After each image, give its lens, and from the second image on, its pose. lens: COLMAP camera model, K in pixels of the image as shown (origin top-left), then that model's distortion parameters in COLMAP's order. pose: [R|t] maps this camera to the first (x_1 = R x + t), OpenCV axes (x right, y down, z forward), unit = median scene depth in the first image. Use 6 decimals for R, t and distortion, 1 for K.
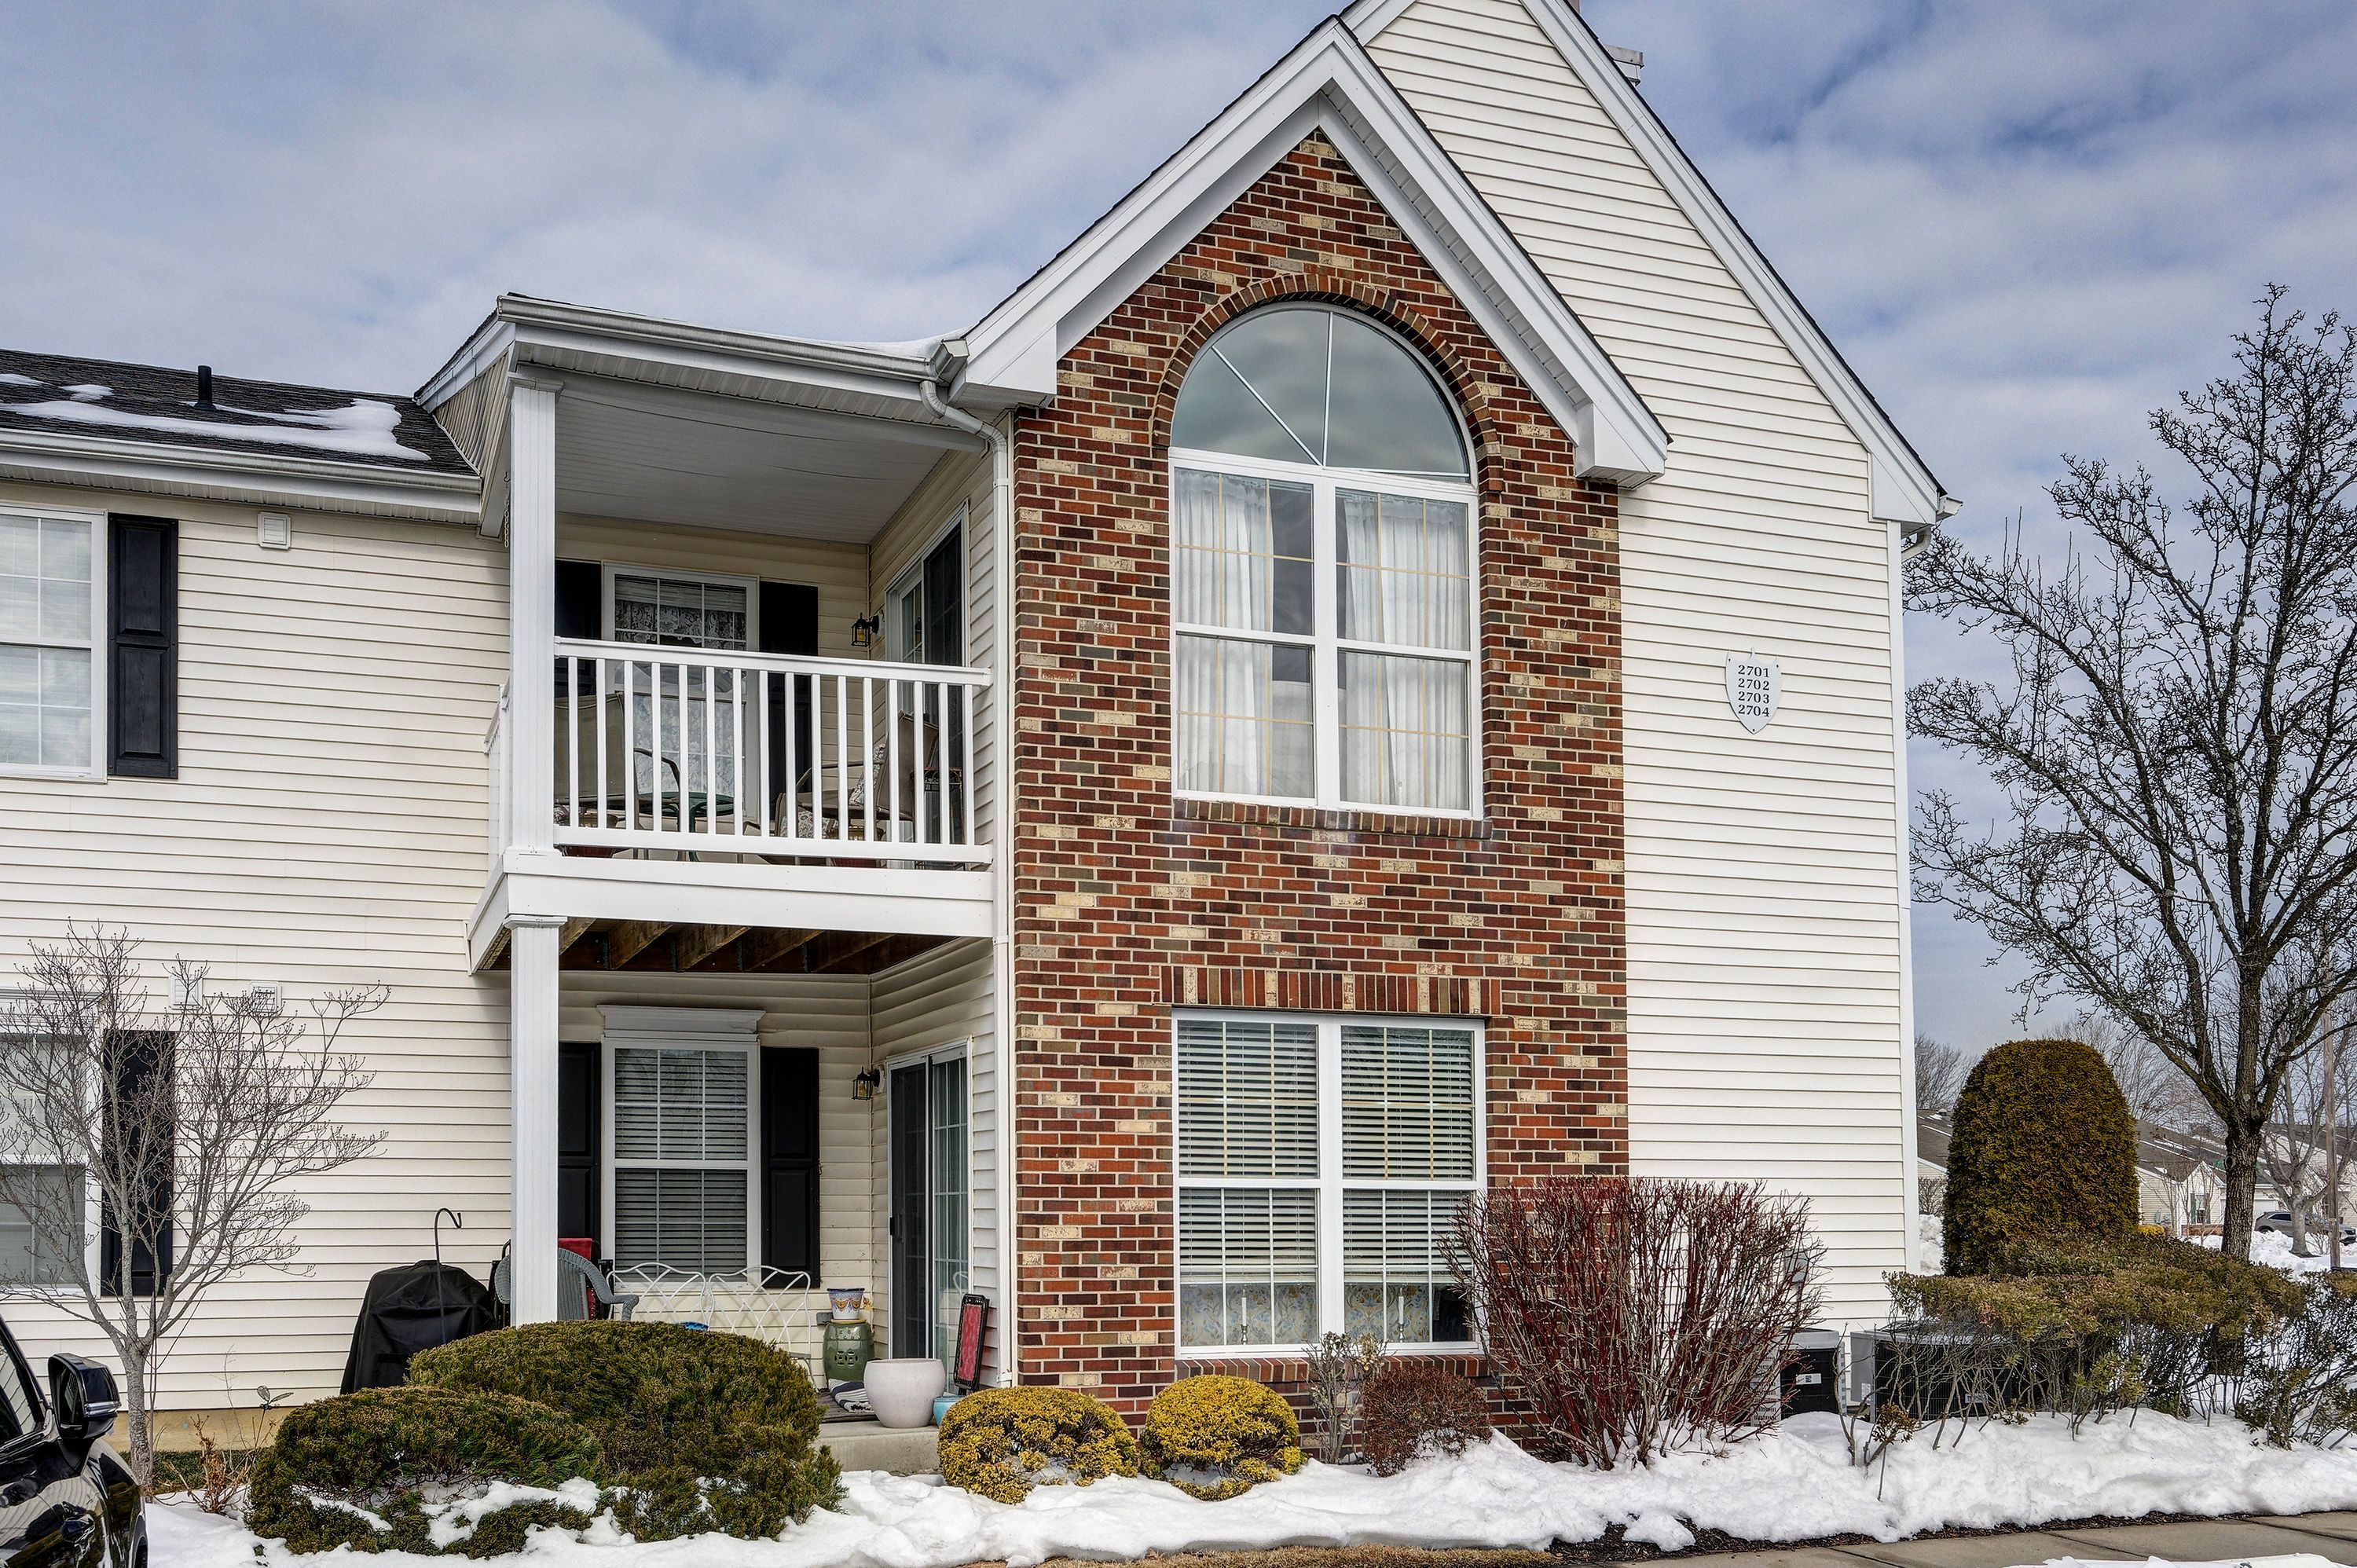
lens RADIAL K [[2246.3, 0, 1177.8], [0, 2246.3, 775.3], [0, 0, 1]] dist [-0.002242, 0.000000]
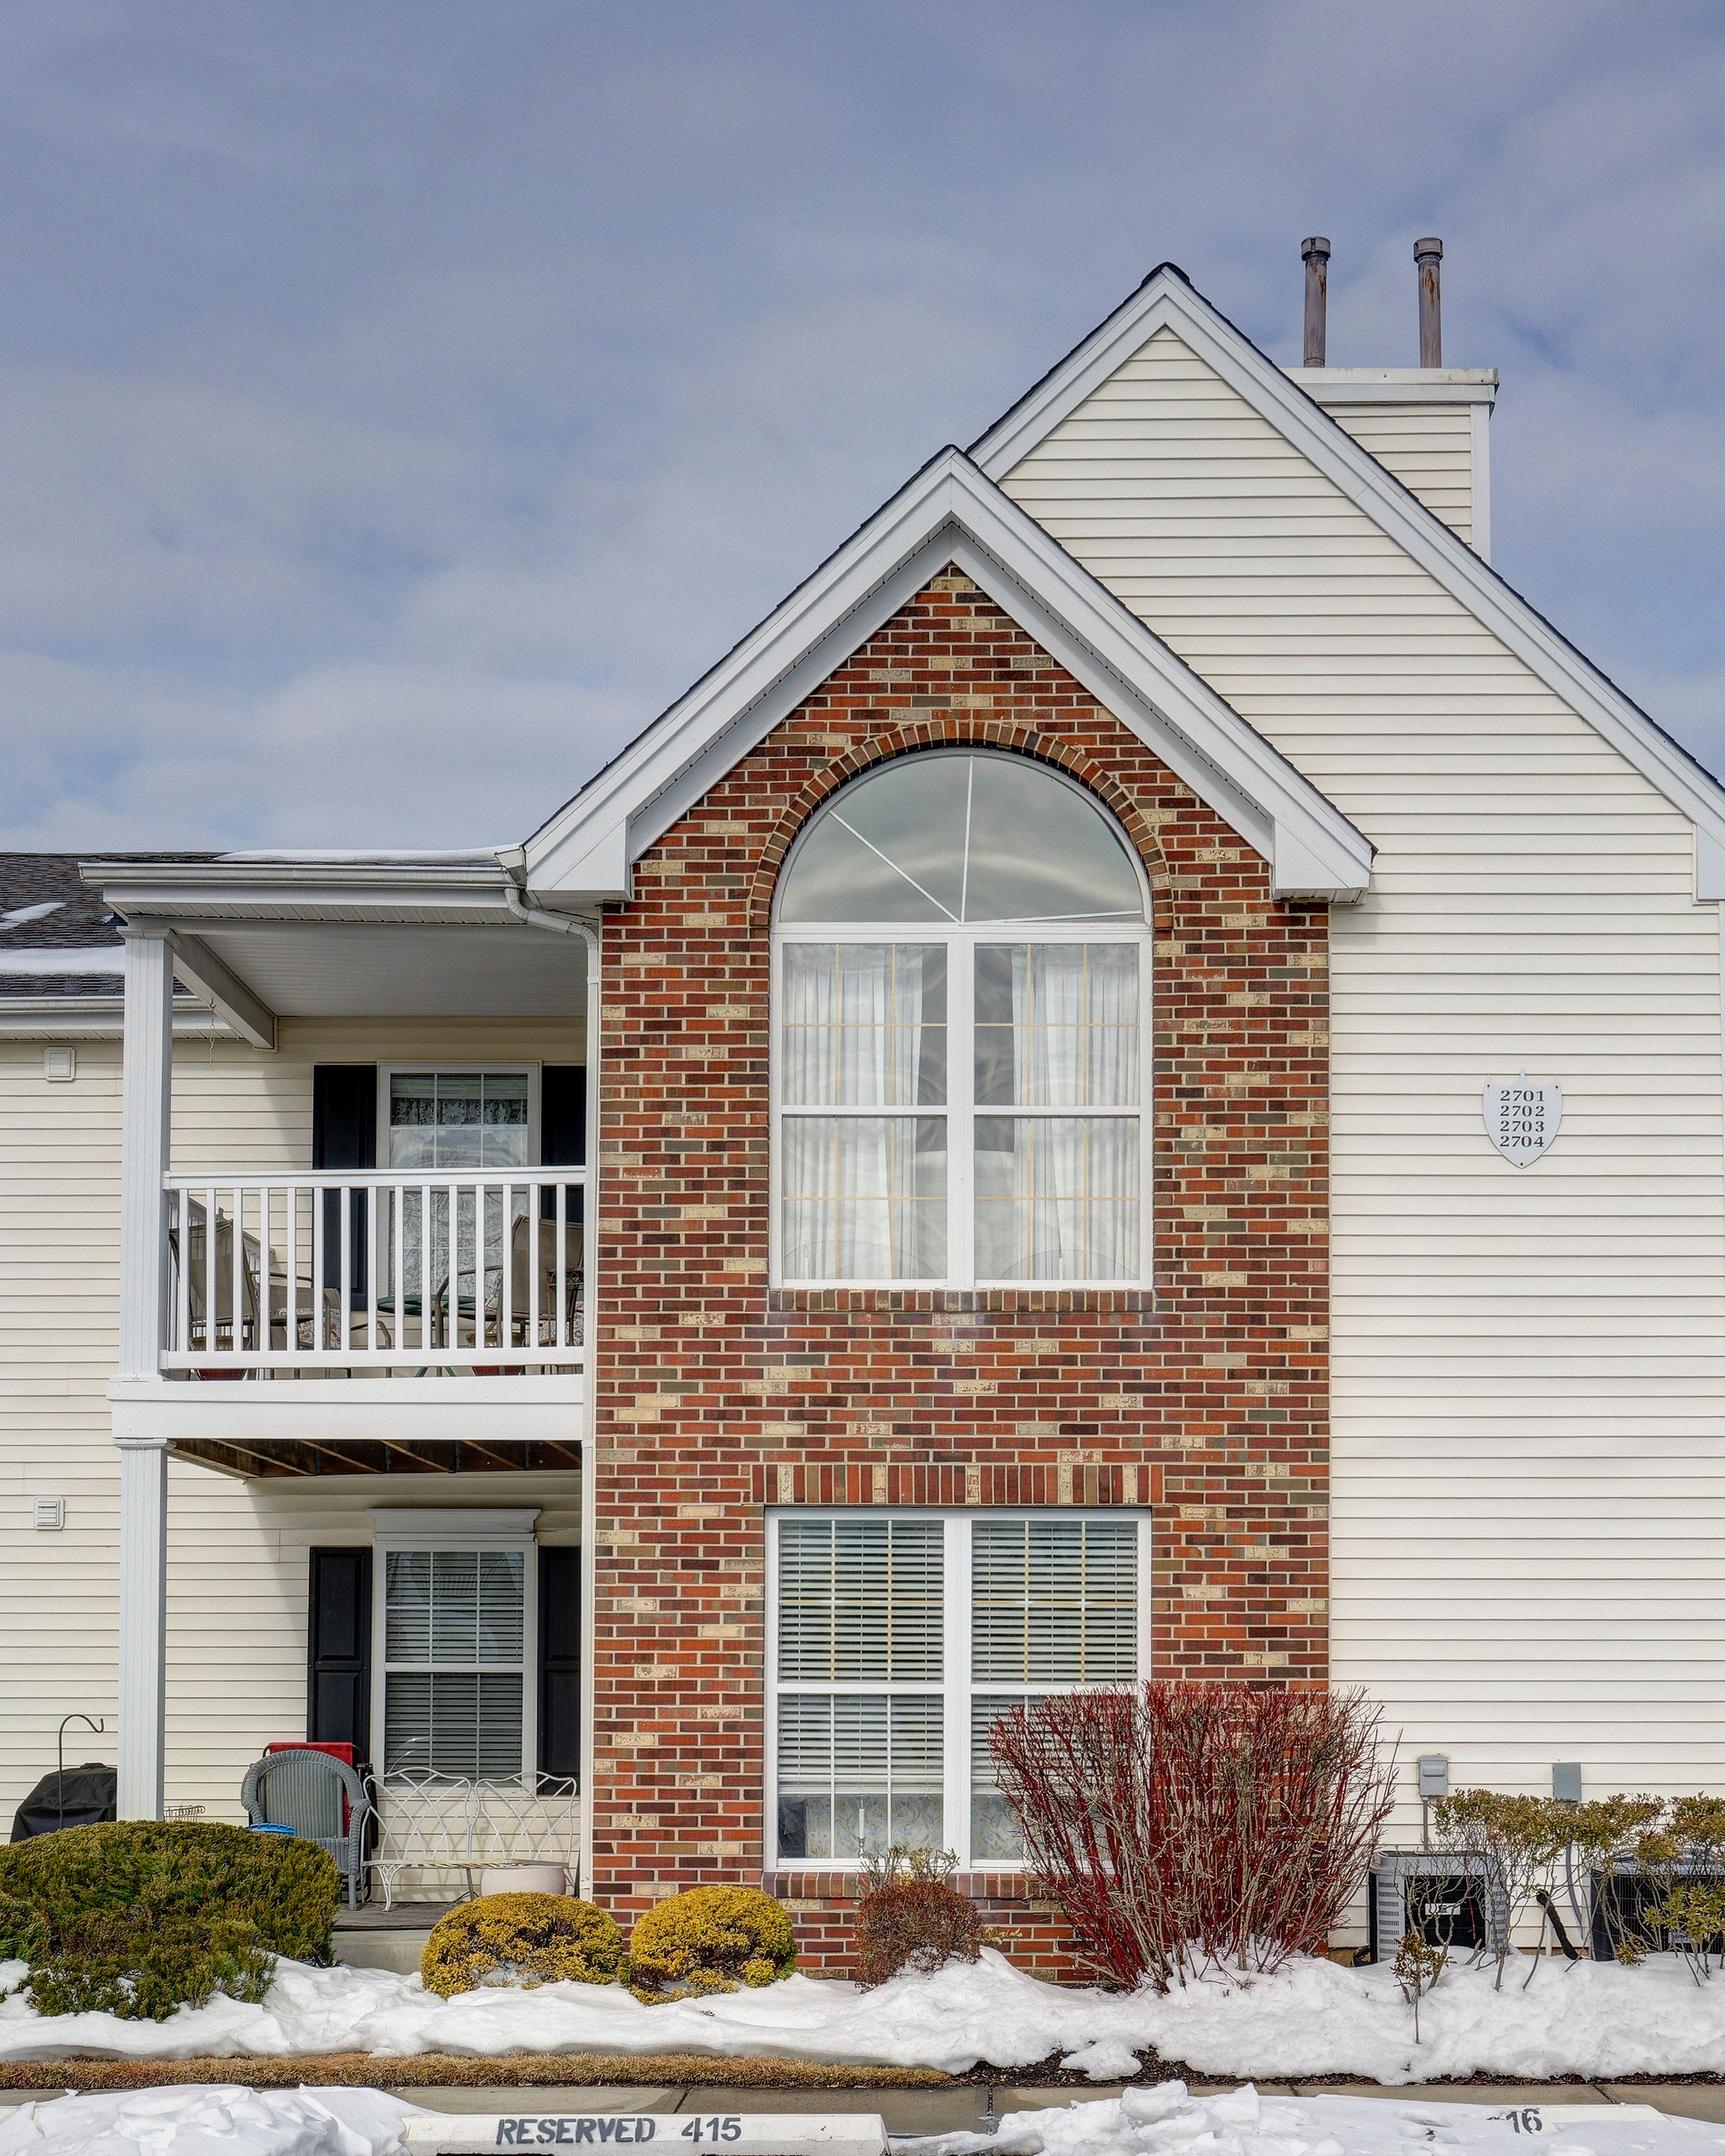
lens RADIAL K [[2788.9, 0, 863.1], [0, 2788.9, 1083.4], [0, 0, 1]] dist [-0.001222, 0.000000]
pose [[0.942647, -0.071259, -0.326096, 0.411266], [0.062121, 0.997331, -0.038365, -0.028476], [0.327960, 0.015907, 0.944558, -0.119874]]
